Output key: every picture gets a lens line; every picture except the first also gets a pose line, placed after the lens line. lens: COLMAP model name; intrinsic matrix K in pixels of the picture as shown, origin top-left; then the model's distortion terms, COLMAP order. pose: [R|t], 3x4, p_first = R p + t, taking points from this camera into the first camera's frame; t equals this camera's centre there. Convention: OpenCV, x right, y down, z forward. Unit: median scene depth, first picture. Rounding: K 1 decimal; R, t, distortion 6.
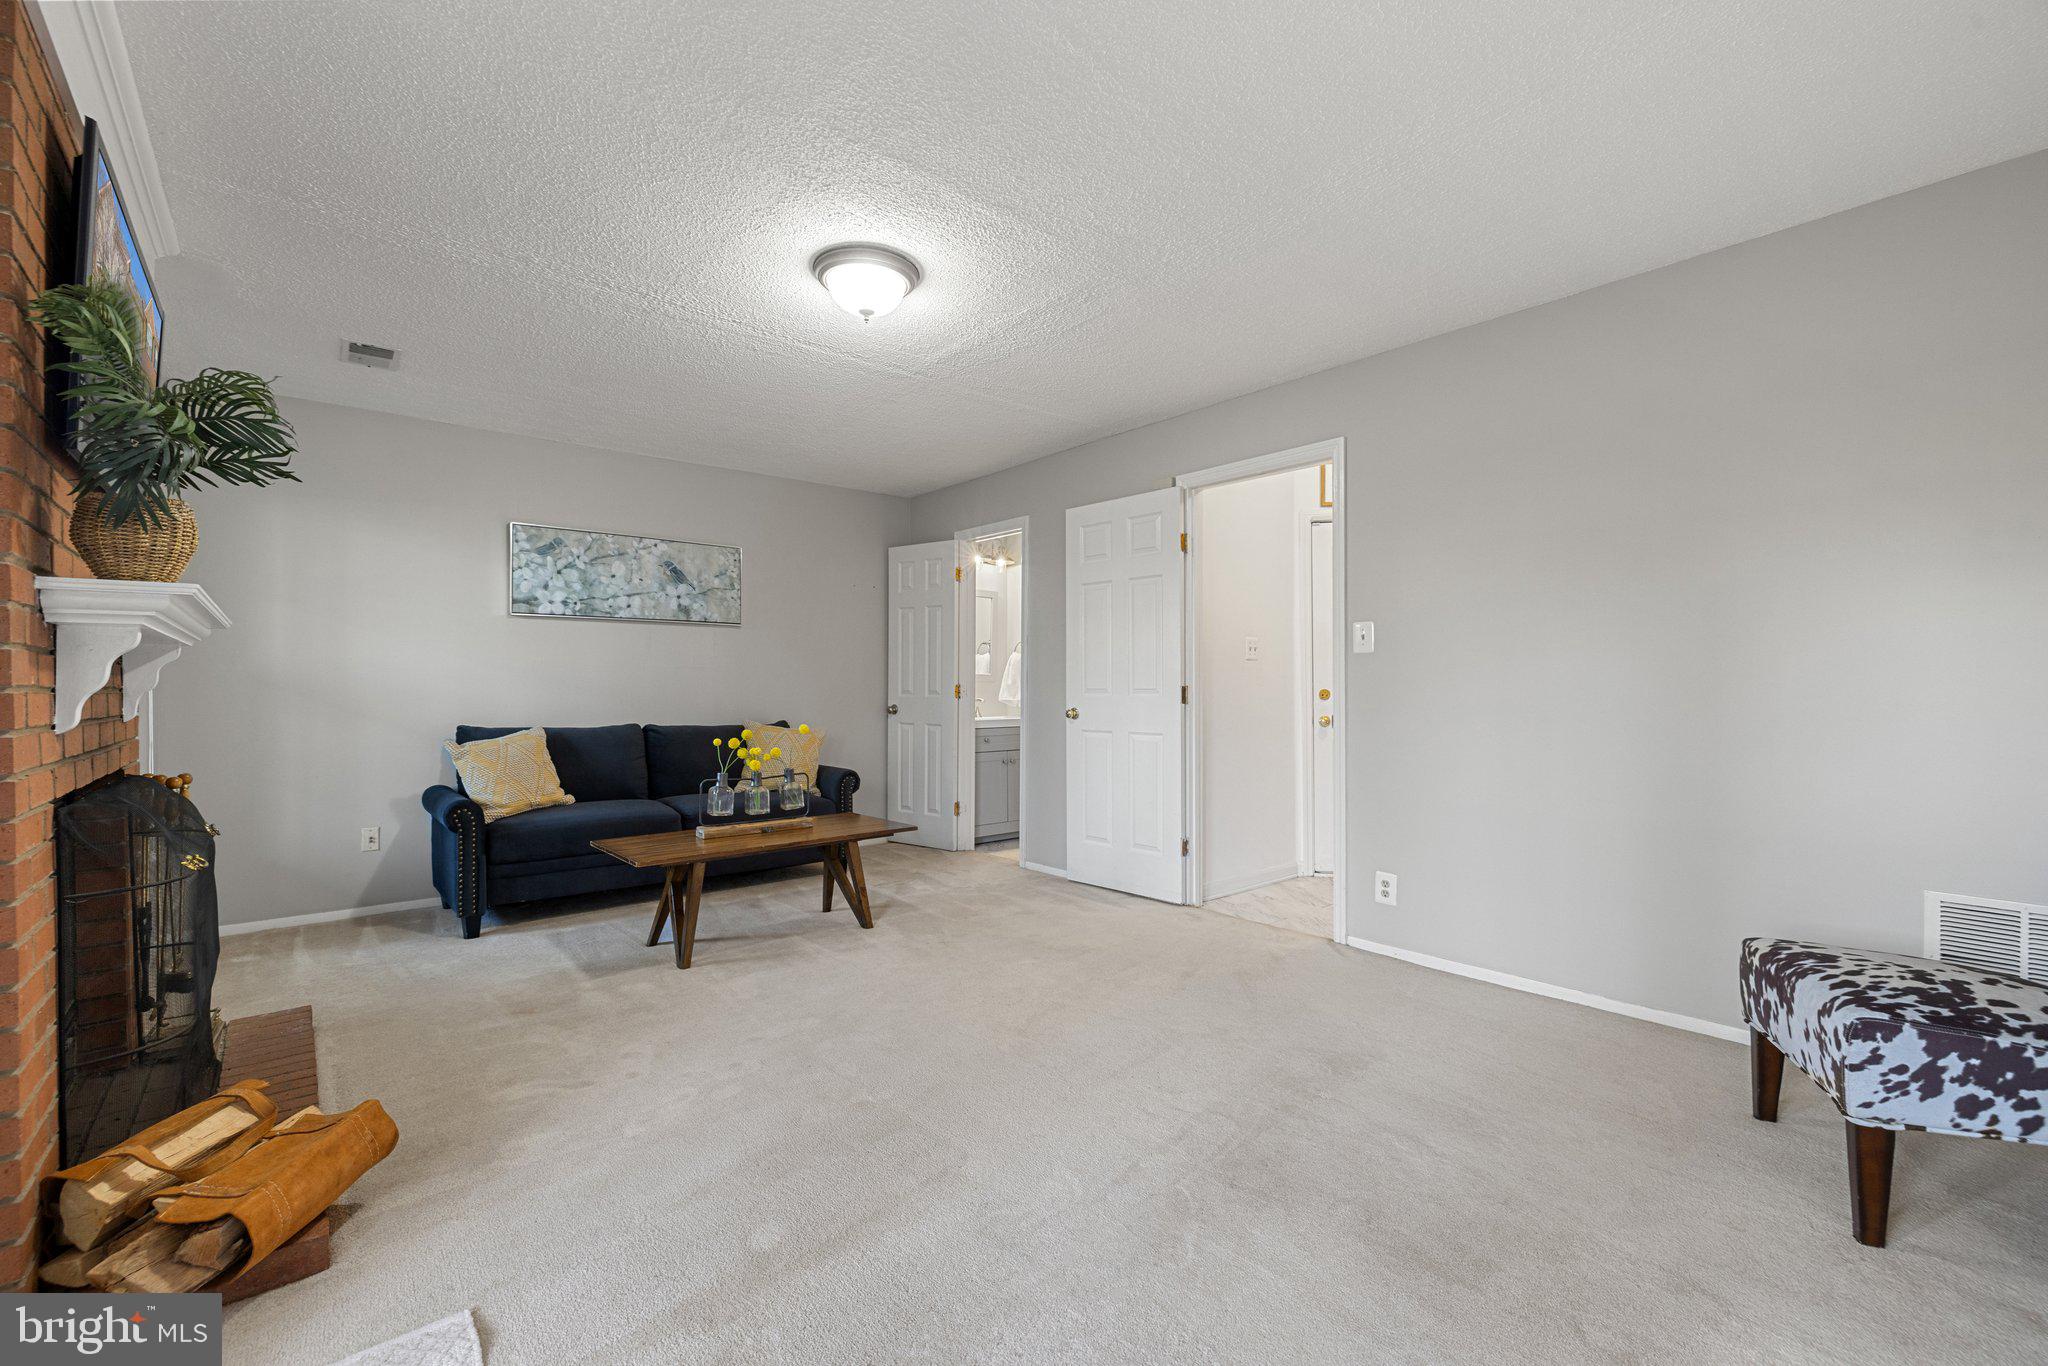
lens RADIAL K [[874.5, 0, 1022.2], [0, 874.5, 680.2], [0, 0, 1]] dist [-0.001481, -0.000070]
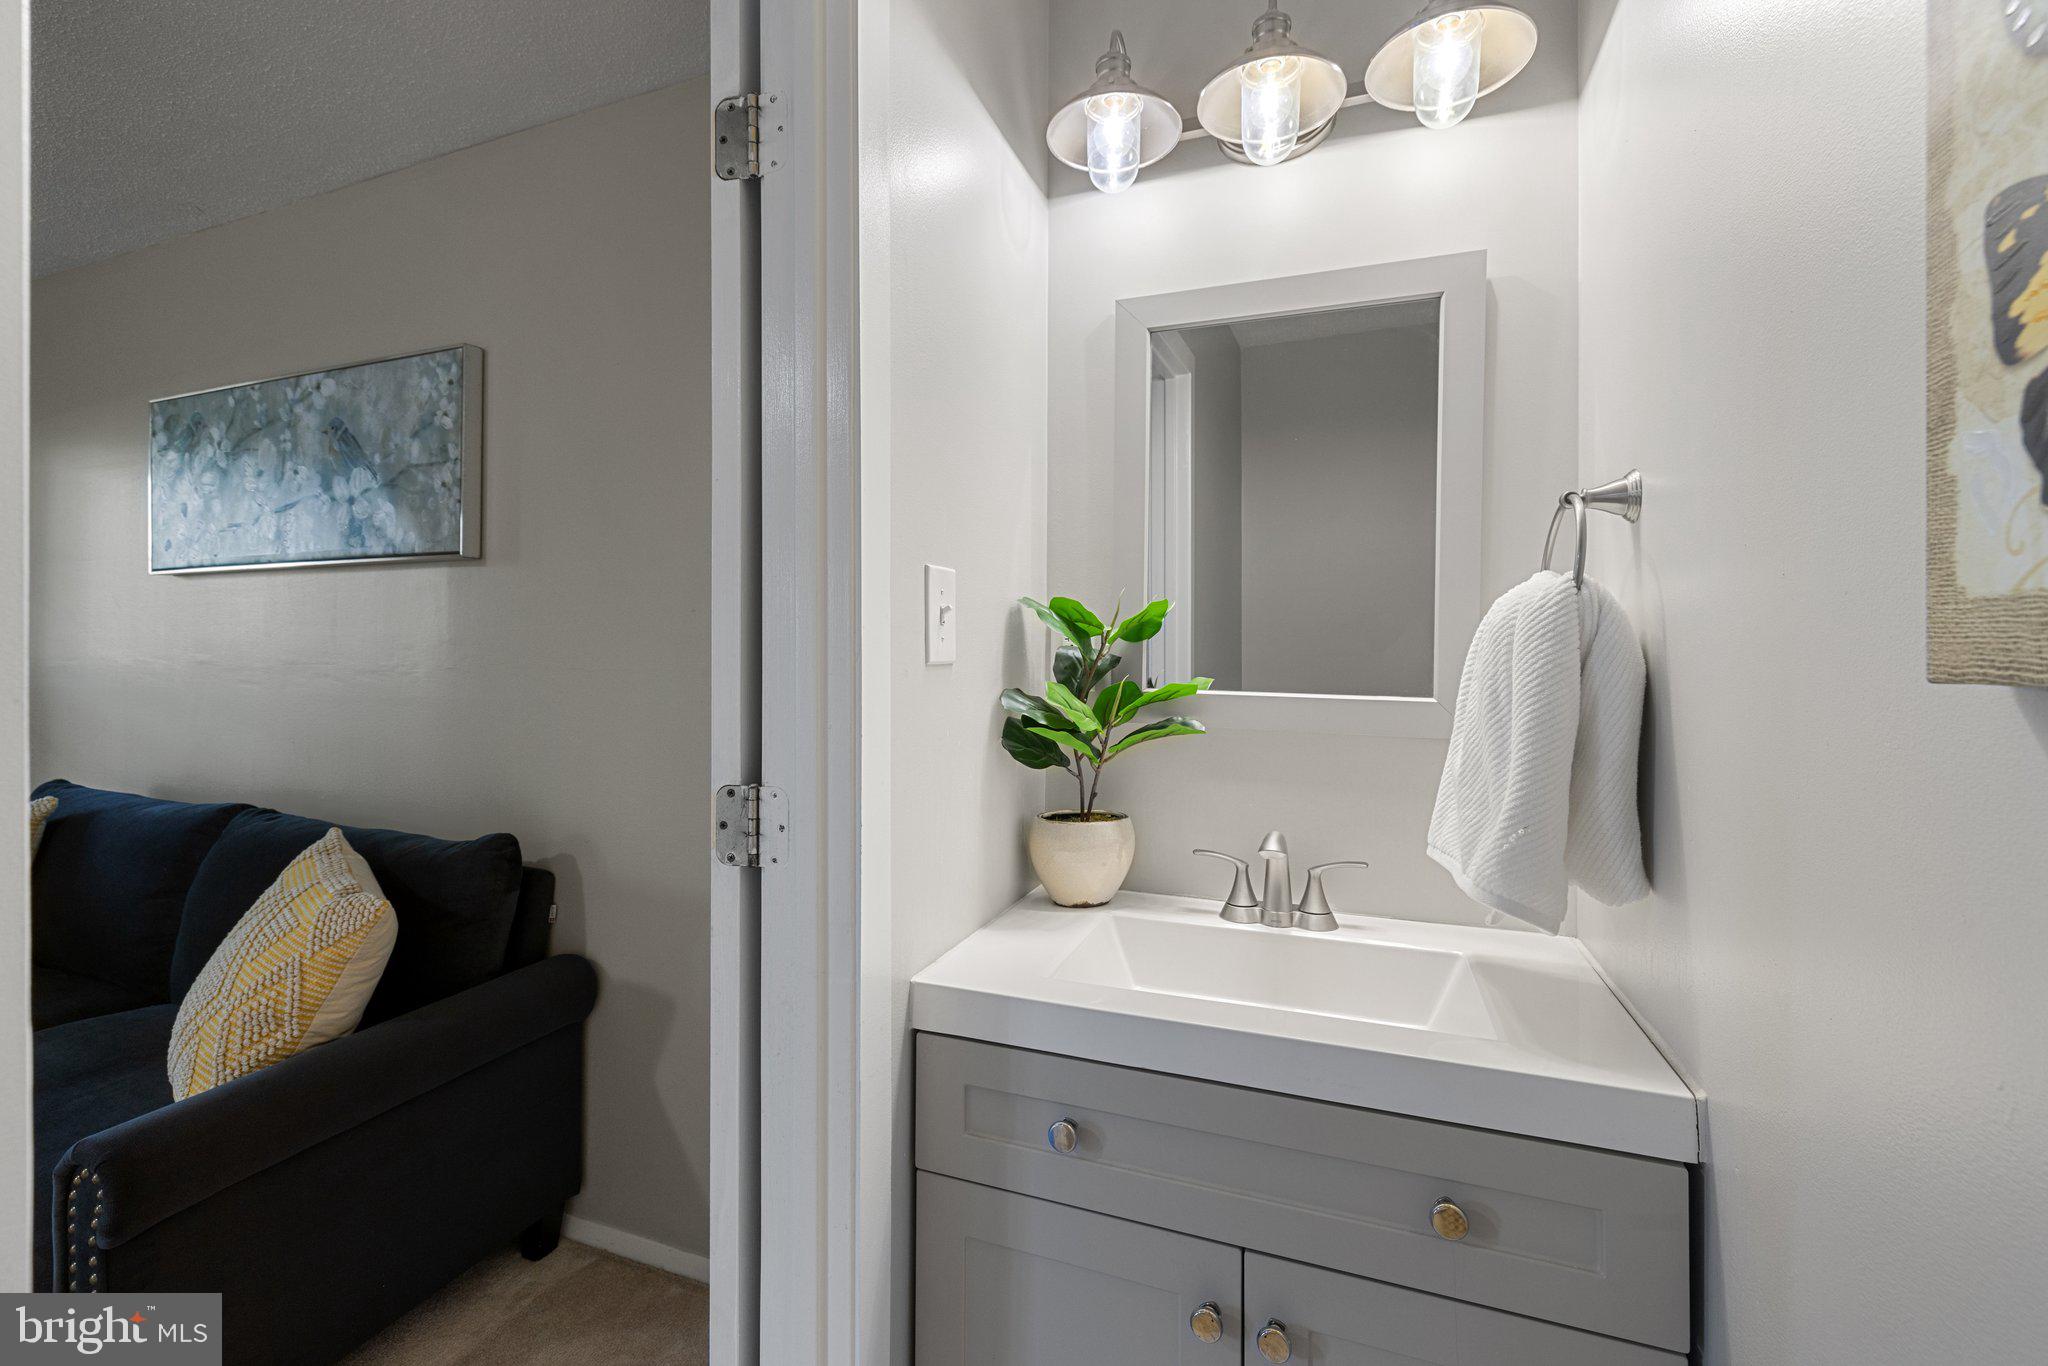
lens RADIAL K [[874.5, 0, 1020.9], [0, 874.5, 675.0], [0, 0, 1]] dist [-0.001481, -0.000070]
pose [[0.448330, 0.007787, -0.893834, 0.113610], [-0.007780, 0.999958, 0.004809, -0.017769], [0.893834, 0.004798, 0.448372, 1.087544]]
